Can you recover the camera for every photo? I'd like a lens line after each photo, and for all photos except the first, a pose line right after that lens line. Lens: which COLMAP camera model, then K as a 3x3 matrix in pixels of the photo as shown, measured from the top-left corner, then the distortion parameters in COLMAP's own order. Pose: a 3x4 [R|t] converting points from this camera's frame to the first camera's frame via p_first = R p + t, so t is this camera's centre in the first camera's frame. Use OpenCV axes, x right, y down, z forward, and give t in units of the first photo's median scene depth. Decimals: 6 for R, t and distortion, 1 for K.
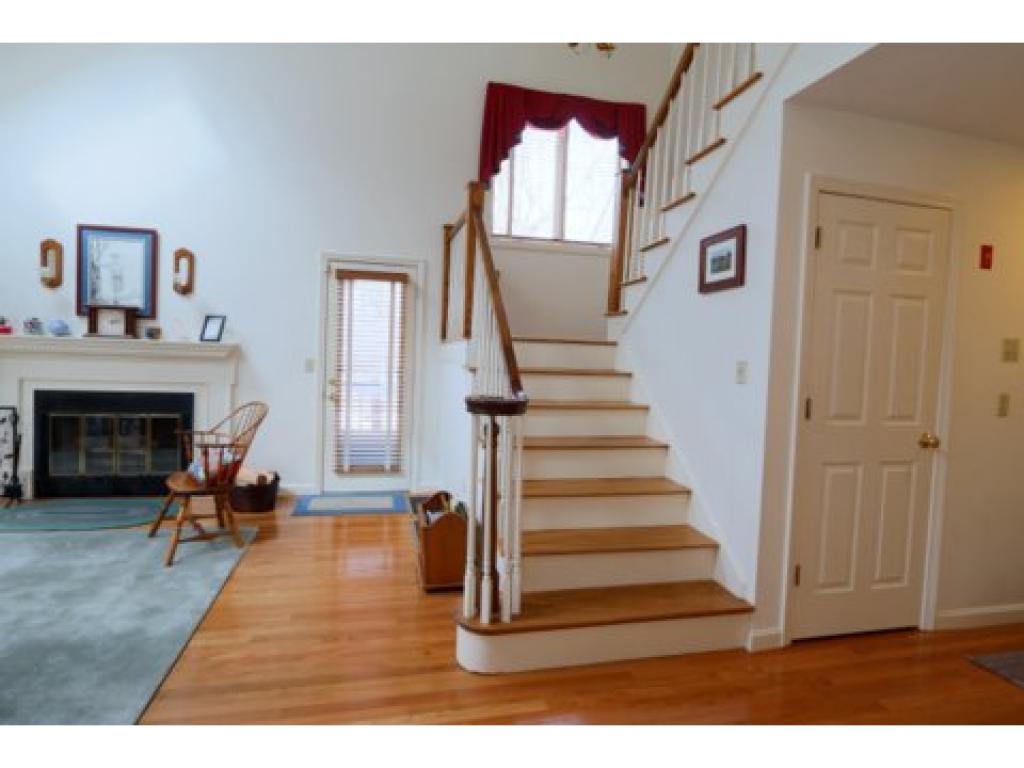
lens RADIAL K [[526.5, 0, 504.9], [0, 526.5, 383.3], [0, 0, 1]] dist [-0.022587, 0.003462]
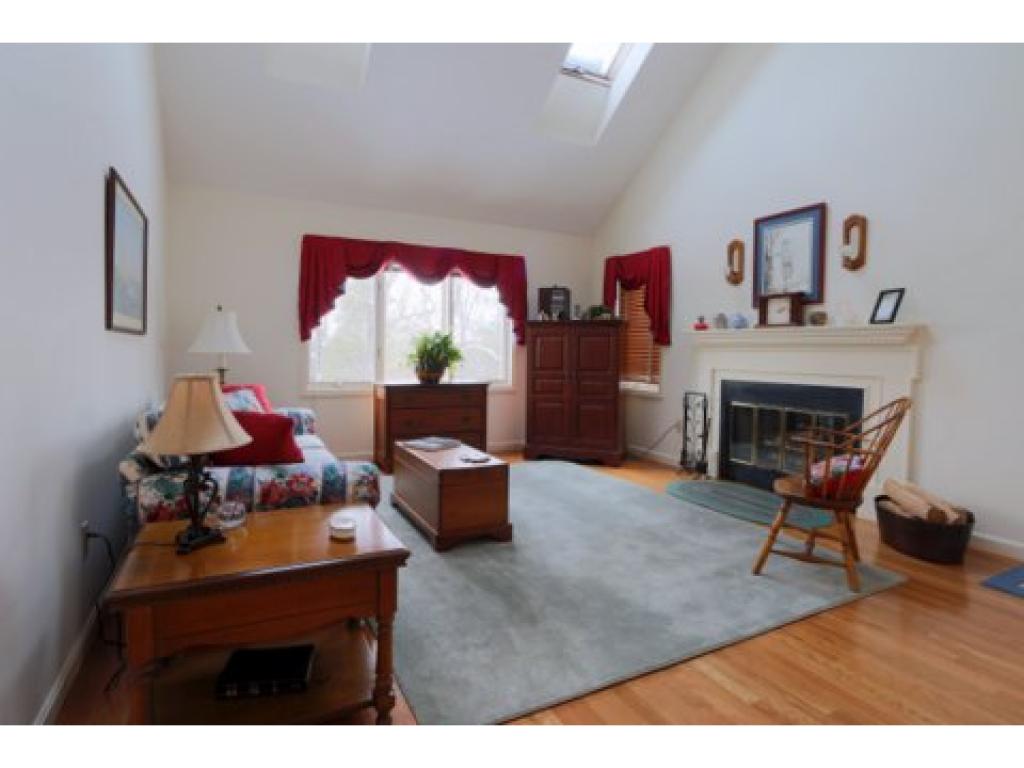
lens RADIAL K [[526.5, 0, 503.9], [0, 526.5, 375.7], [0, 0, 1]] dist [-0.022587, 0.003462]
pose [[0.208262, 0.001066, -0.978073, 0.090311], [-0.058350, 0.998232, -0.011336, 0.043647], [0.976331, 0.059431, 0.207956, 0.303288]]
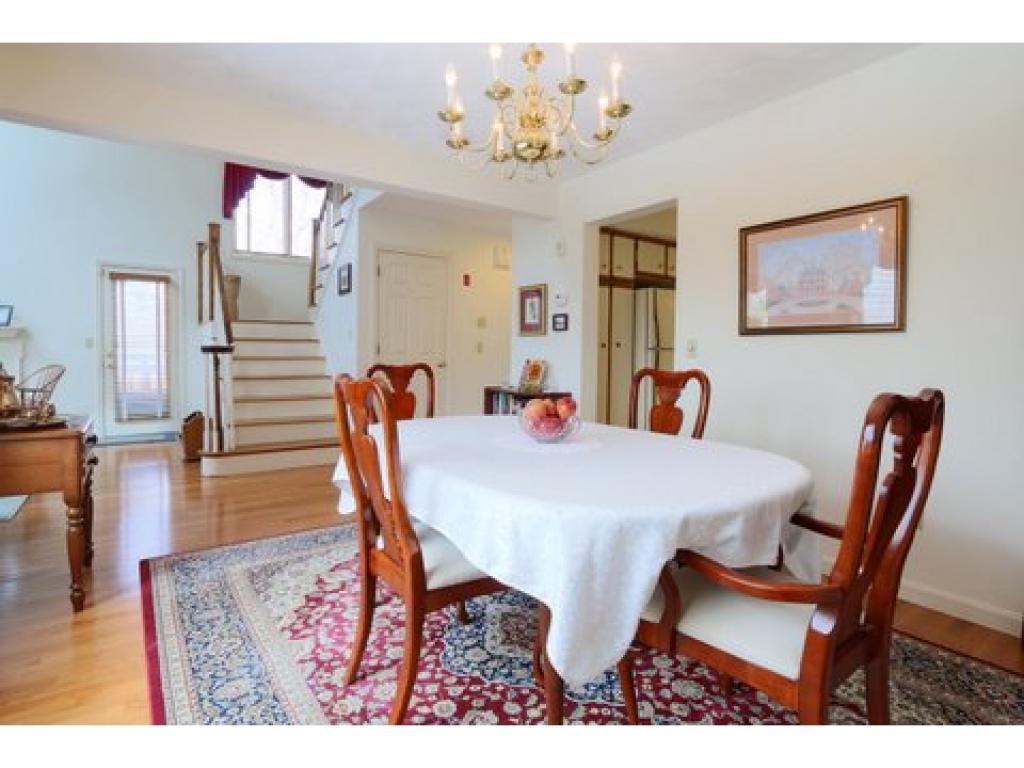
lens RADIAL K [[526.5, 0, 503.4], [0, 526.5, 378.8], [0, 0, 1]] dist [-0.022587, 0.003462]
pose [[0.932566, -0.043874, 0.358324, 0.156443], [0.041118, 0.999037, 0.015313, 0.091771], [-0.358651, 0.000453, 0.933472, -0.711812]]
